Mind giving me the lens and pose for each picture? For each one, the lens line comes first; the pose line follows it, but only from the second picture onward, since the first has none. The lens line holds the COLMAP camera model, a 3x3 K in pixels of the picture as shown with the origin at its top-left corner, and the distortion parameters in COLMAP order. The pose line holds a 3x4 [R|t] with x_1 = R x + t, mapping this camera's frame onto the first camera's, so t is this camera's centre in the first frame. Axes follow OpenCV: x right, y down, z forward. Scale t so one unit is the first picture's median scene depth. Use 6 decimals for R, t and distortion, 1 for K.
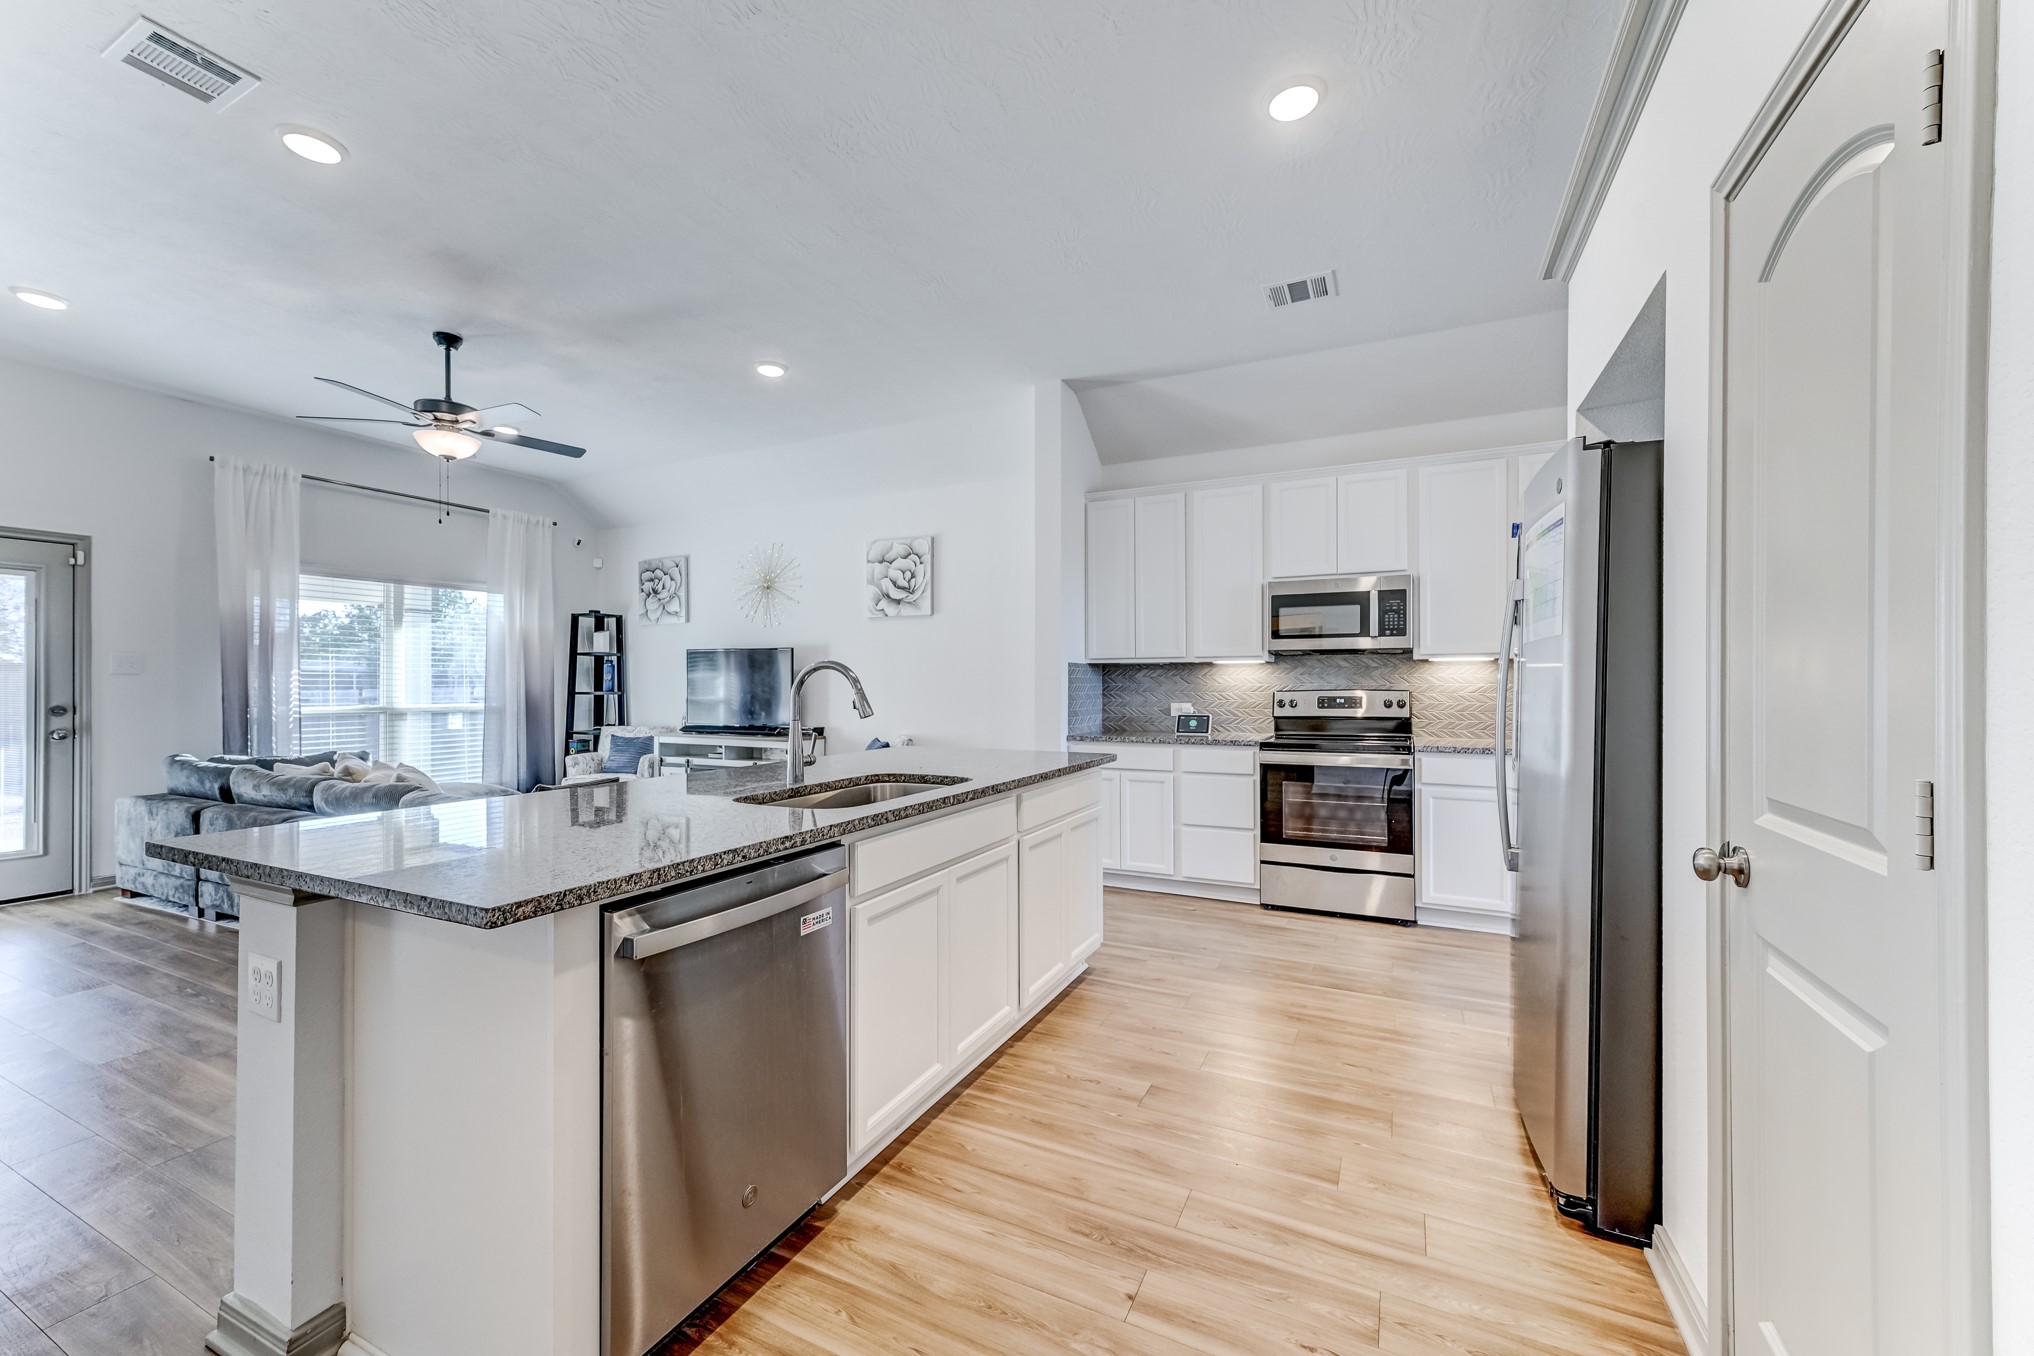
lens RADIAL K [[786.9, 0, 1012.2], [0, 786.9, 684.5], [0, 0, 1]] dist [0.005696, 0.000952]
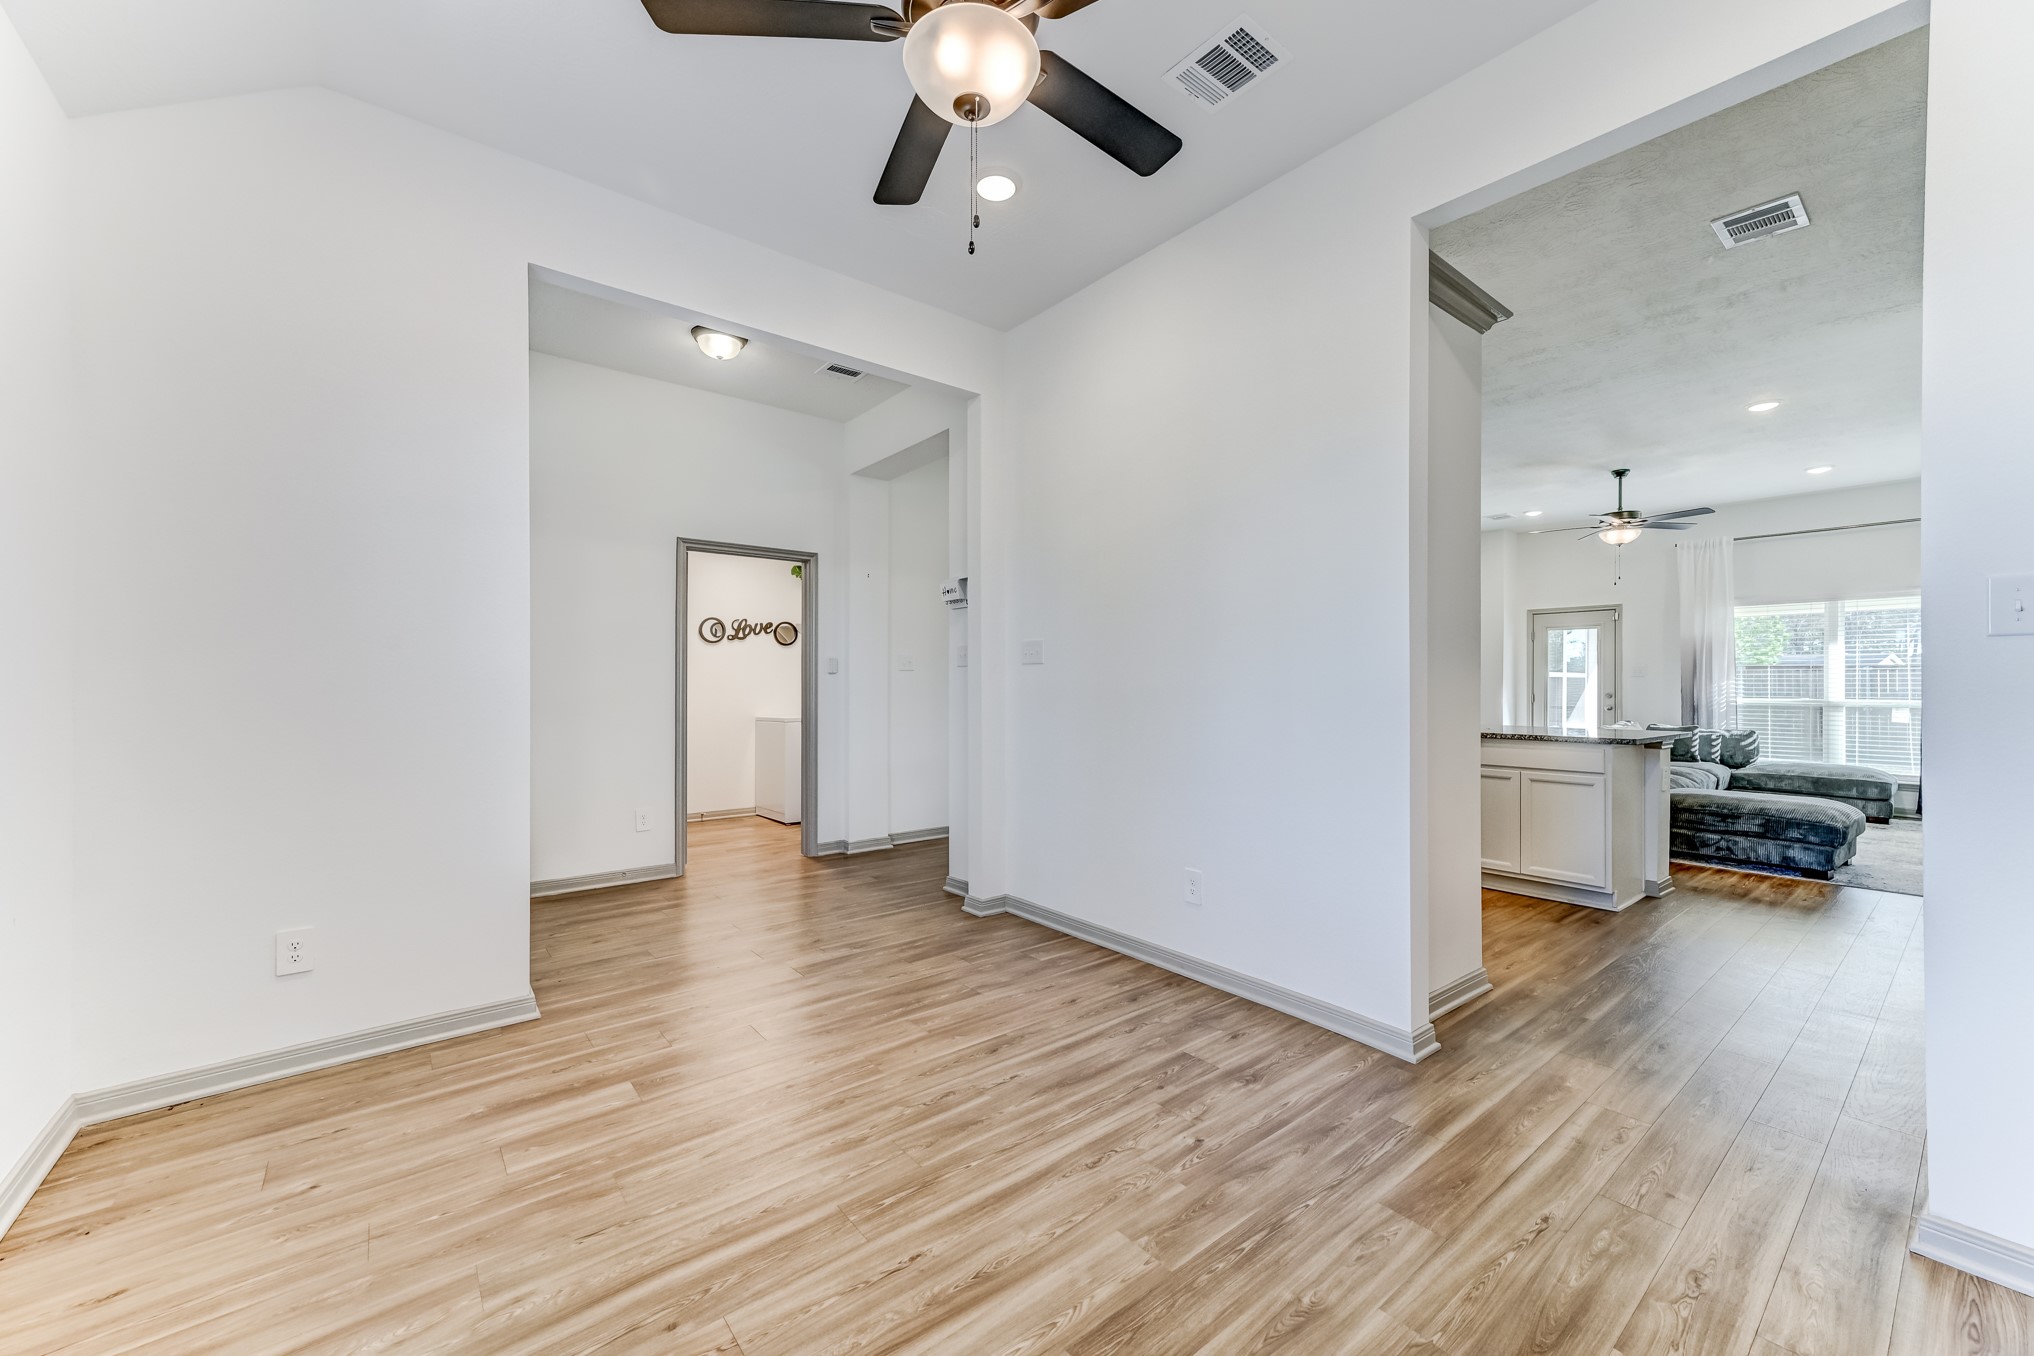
lens RADIAL K [[786.9, 0, 1018.5], [0, 786.9, 686.2], [0, 0, 1]] dist [0.005696, 0.000952]
pose [[-0.414462, 0.003384, -0.910060, 0.989374], [-0.003902, 0.999977, 0.005495, 0.003644], [0.910058, 0.005829, -0.414439, 0.408263]]
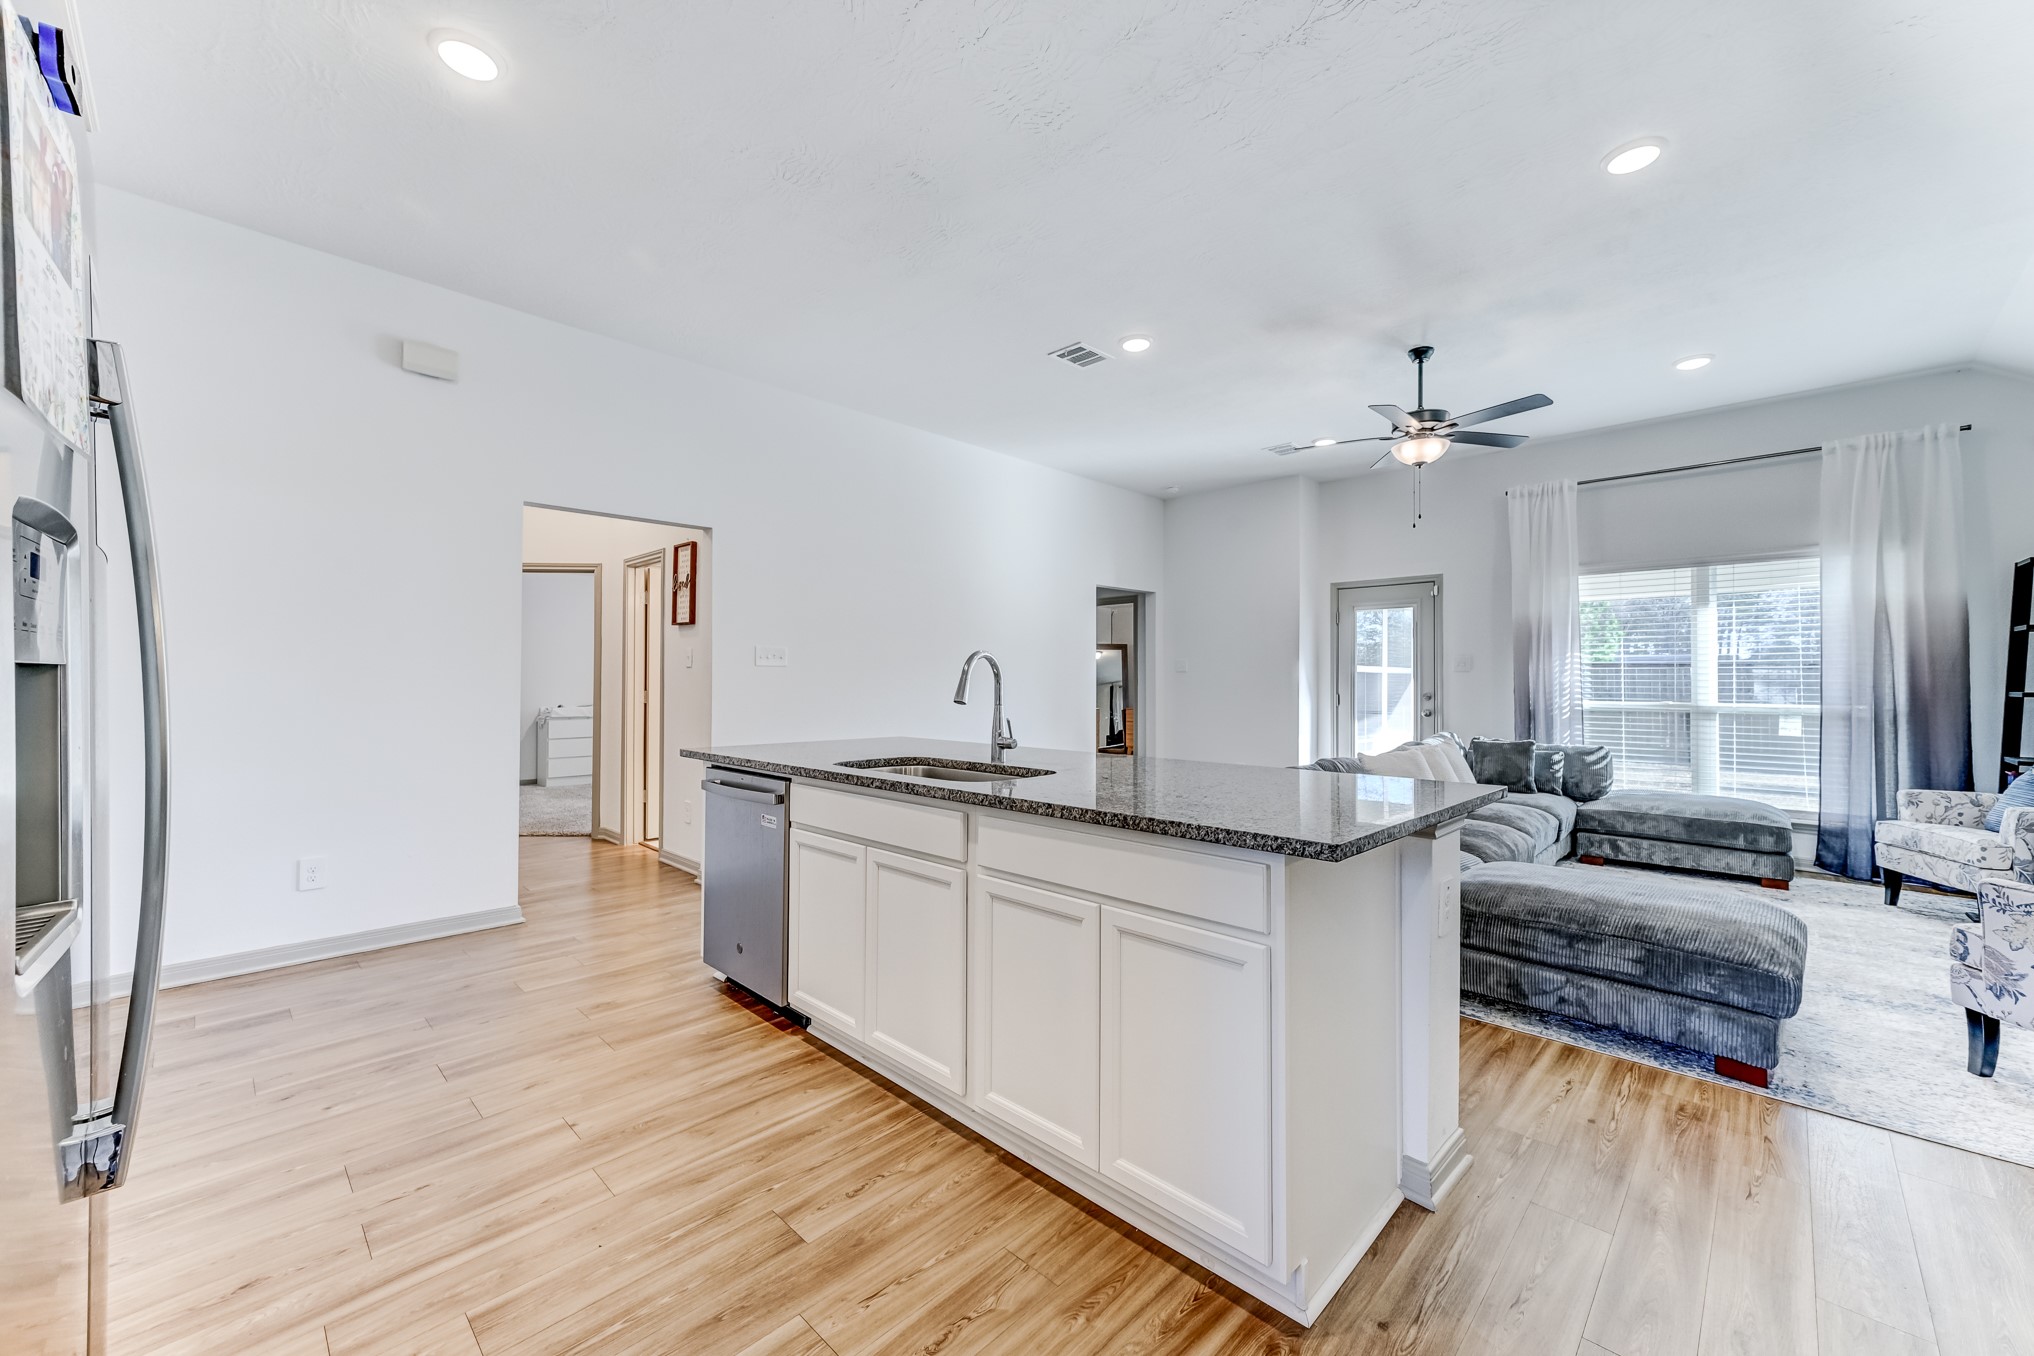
lens RADIAL K [[786.9, 0, 1017.2], [0, 786.9, 676.5], [0, 0, 1]] dist [0.005696, 0.000952]
pose [[-0.300433, -0.005899, -0.953785, 0.344896], [-0.005636, 0.999974, -0.004410, 0.004363], [0.953786, 0.004051, -0.300458, 0.605570]]
